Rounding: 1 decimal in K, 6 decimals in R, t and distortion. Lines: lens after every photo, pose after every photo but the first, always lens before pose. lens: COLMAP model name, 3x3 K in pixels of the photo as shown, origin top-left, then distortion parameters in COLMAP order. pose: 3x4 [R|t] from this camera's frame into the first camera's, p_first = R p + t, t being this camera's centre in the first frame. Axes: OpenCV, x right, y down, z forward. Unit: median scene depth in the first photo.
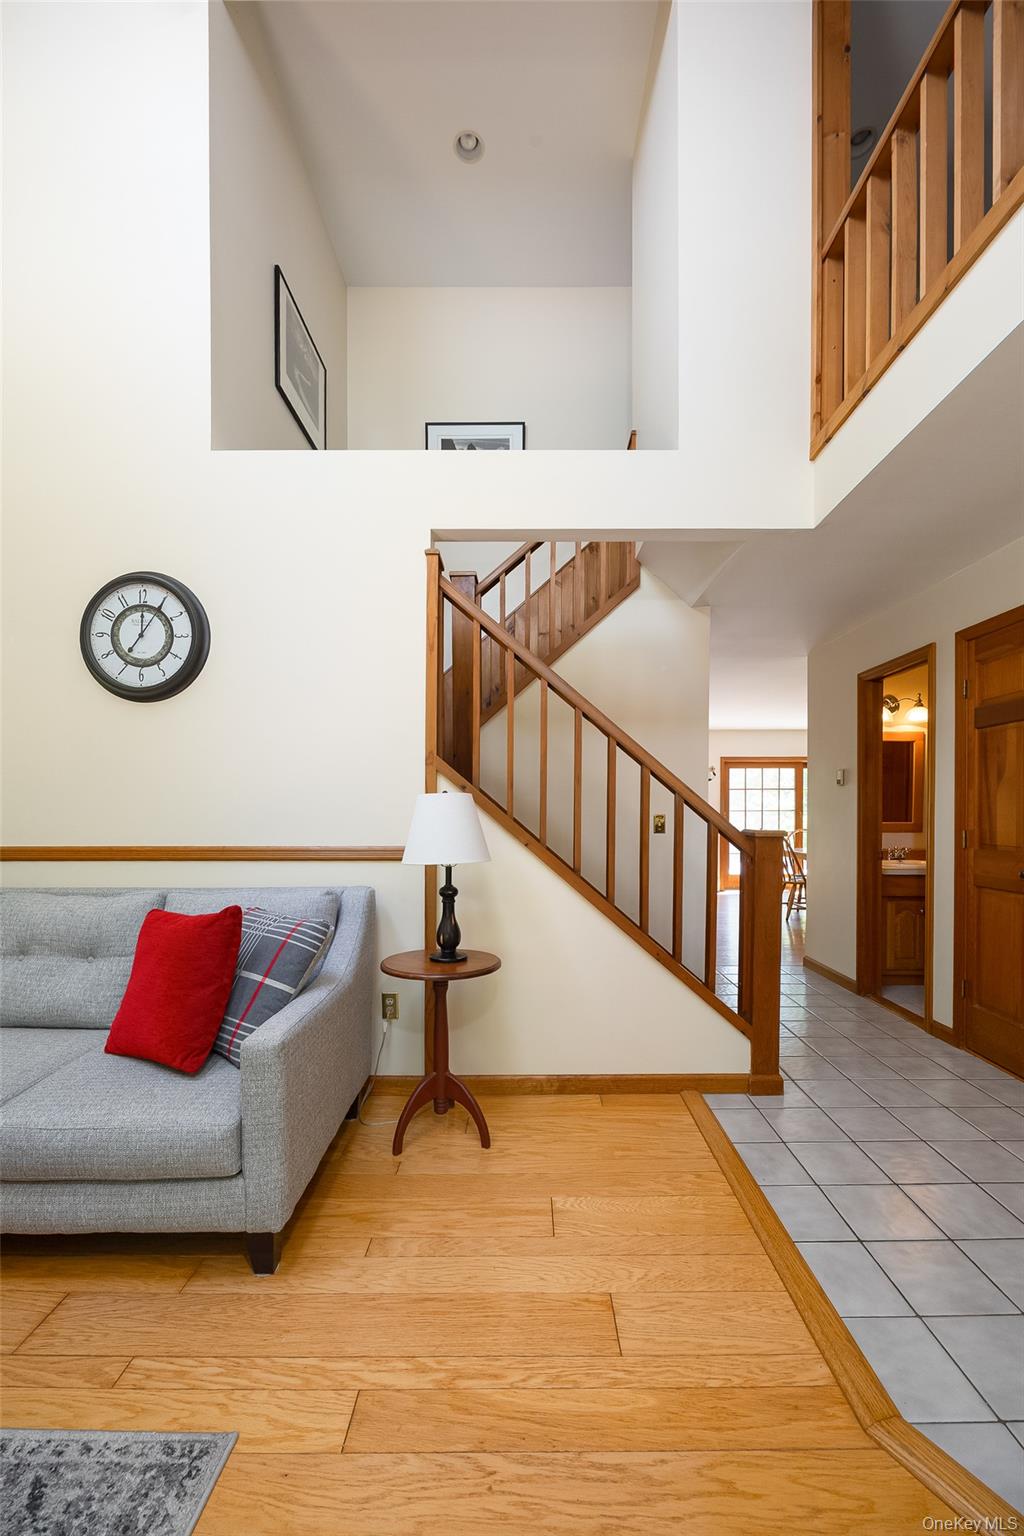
lens RADIAL K [[612.5, 0, 524.3], [0, 612.5, 821.5], [0, 0, 1]] dist [-0.004476, -0.000044]
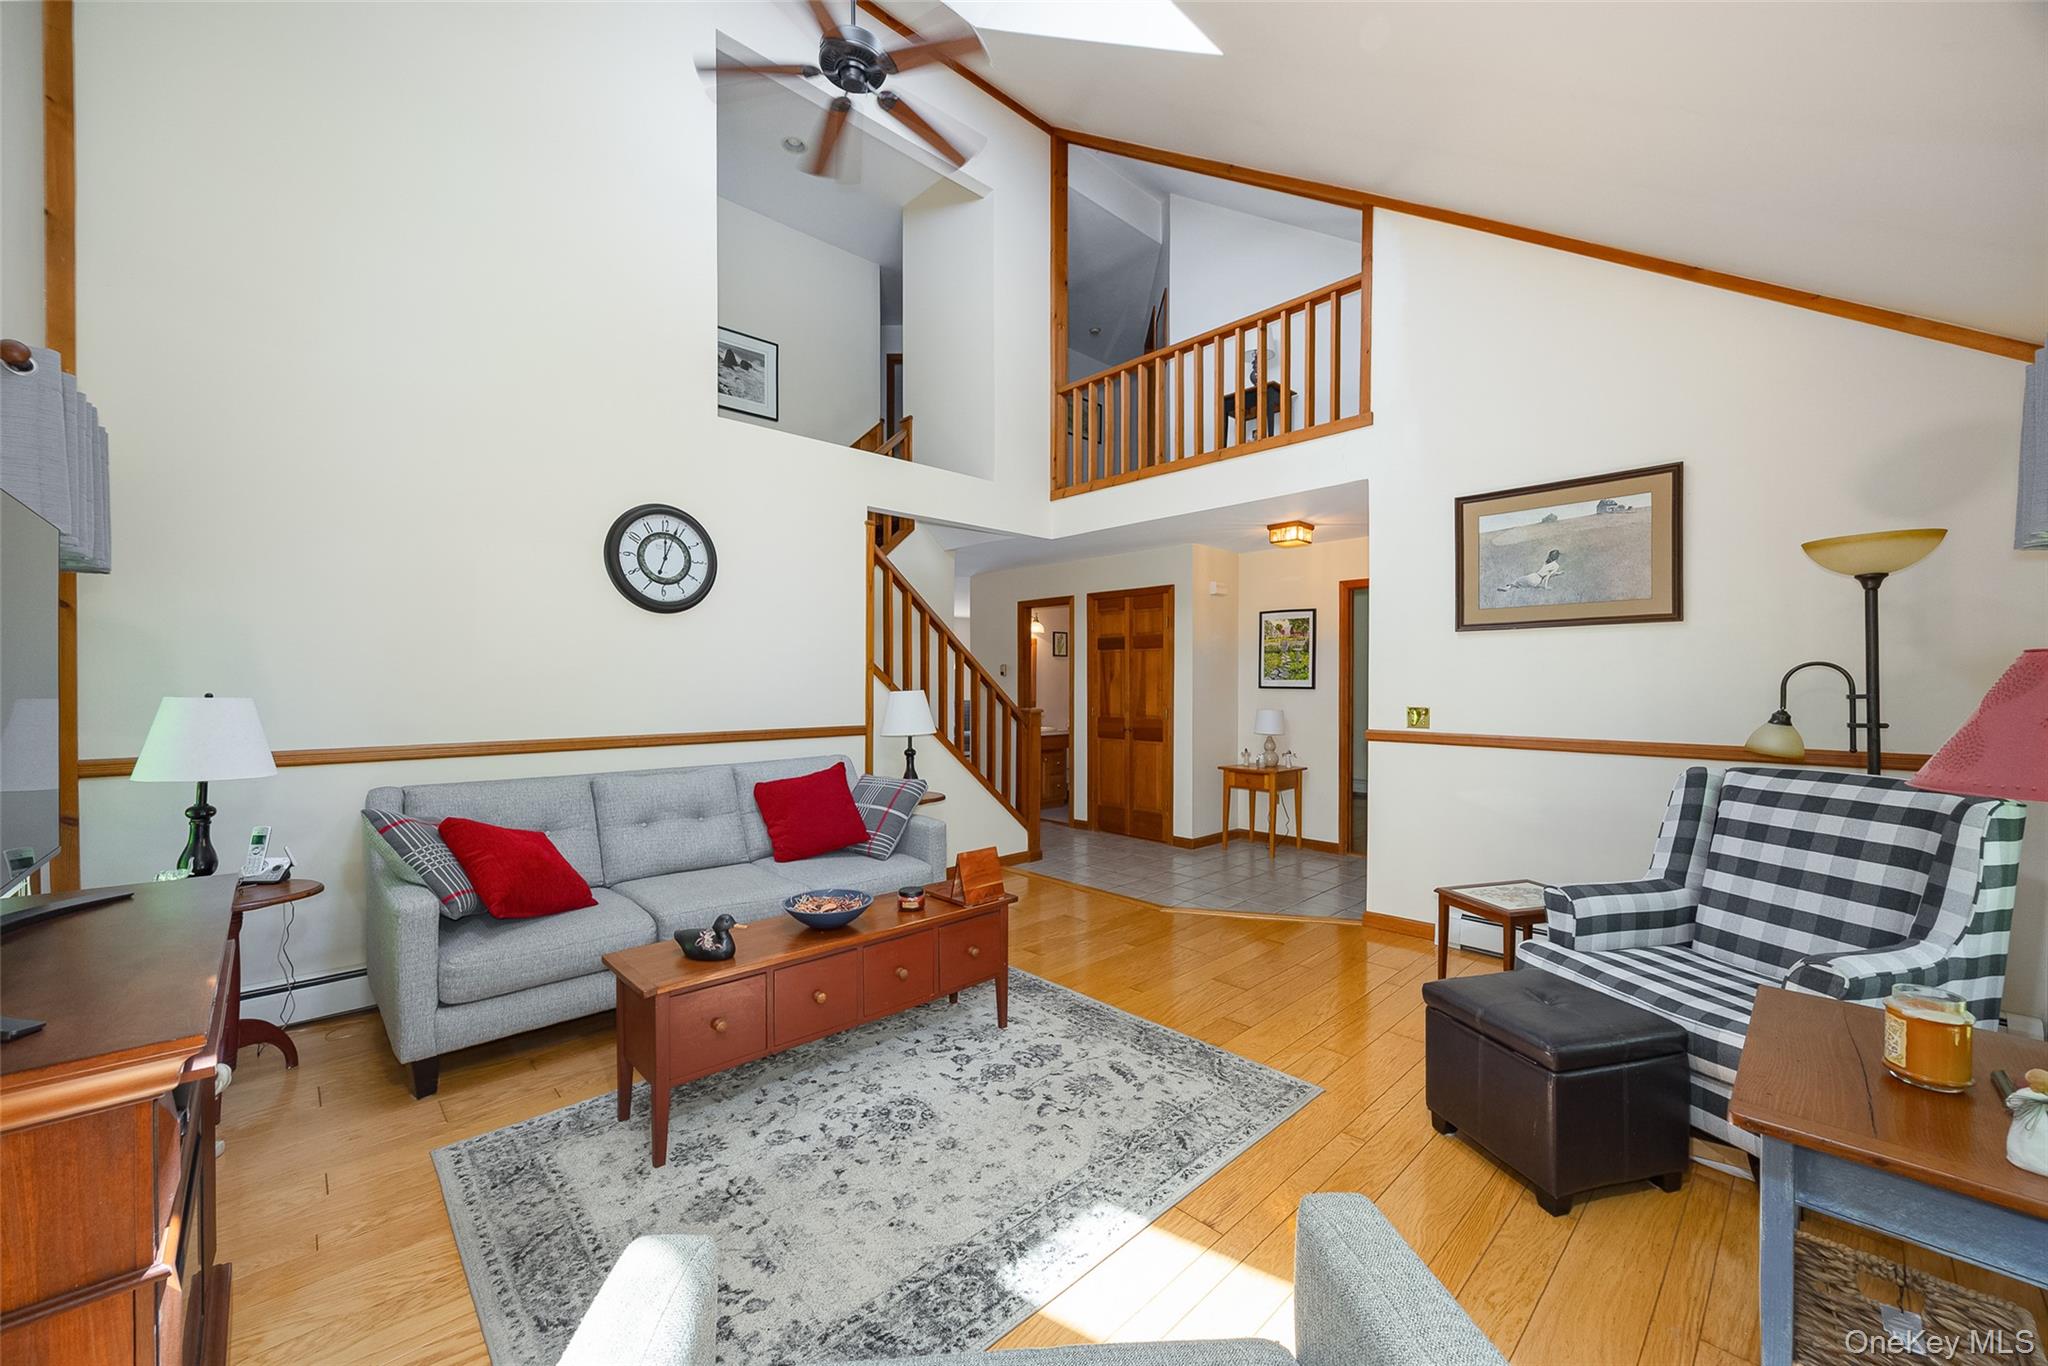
lens RADIAL K [[816.7, 0, 1011.2], [0, 816.7, 682.1], [0, 0, 1]] dist [-0.004476, -0.000044]
pose [[0.722940, -0.000146, 0.690911, -1.239686], [0.010655, 0.999883, -0.010938, -0.036526], [-0.690829, 0.015268, 0.722857, -0.623718]]
